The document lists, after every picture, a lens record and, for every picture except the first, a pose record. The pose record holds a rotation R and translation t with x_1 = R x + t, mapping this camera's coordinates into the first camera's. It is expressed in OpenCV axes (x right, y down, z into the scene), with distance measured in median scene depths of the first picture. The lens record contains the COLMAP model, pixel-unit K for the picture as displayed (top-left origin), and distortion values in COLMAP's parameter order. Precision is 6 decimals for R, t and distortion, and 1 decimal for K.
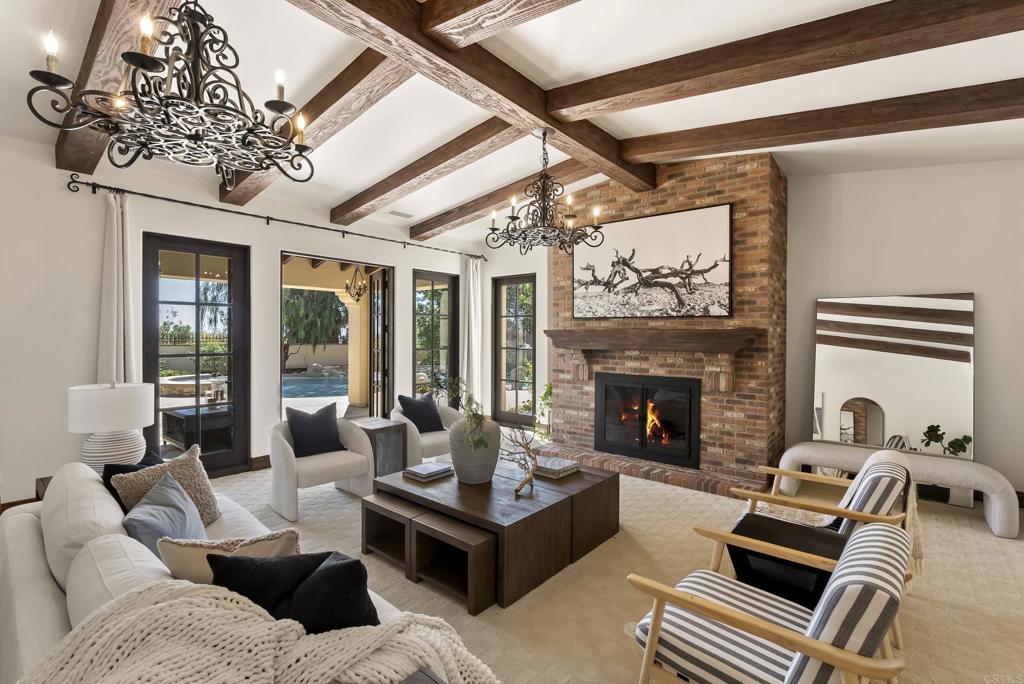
lens RADIAL K [[450.7, 0, 512.0], [0, 450.7, 342.0], [0, 0, 1]] dist [-0.001020, 0.000107]
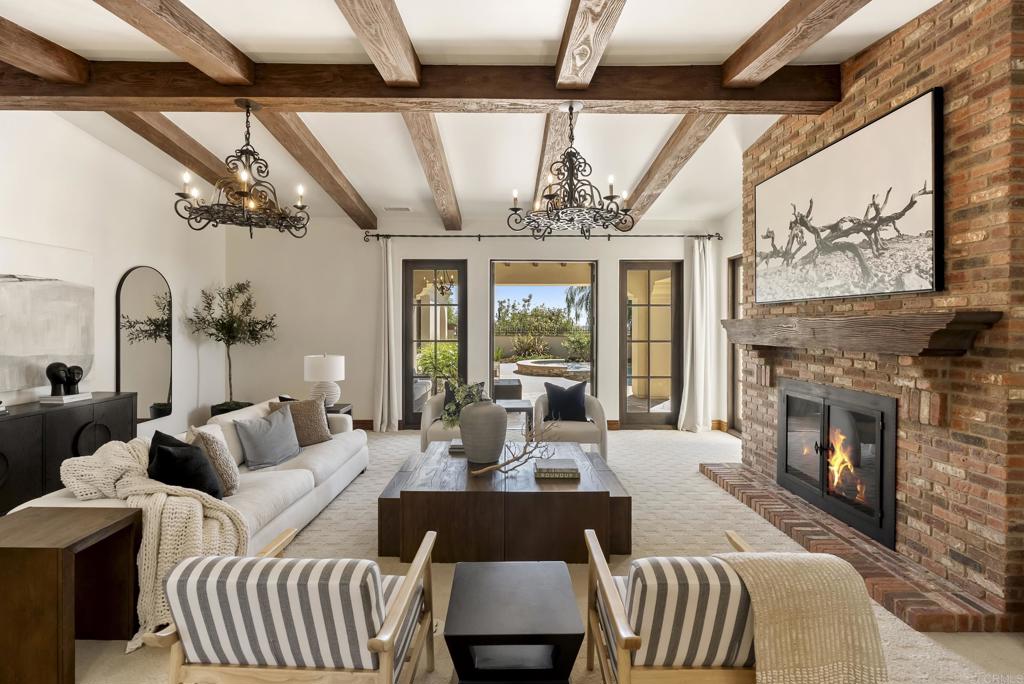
lens RADIAL K [[456.2, 0, 513.5], [0, 456.2, 332.7], [0, 0, 1]] dist [0.000071, 0.000434]
pose [[0.658488, 0.008733, -0.752541, 0.541221], [-0.013033, 0.999915, 0.000201, 0.001744], [0.752479, 0.009675, 0.658546, 0.225454]]
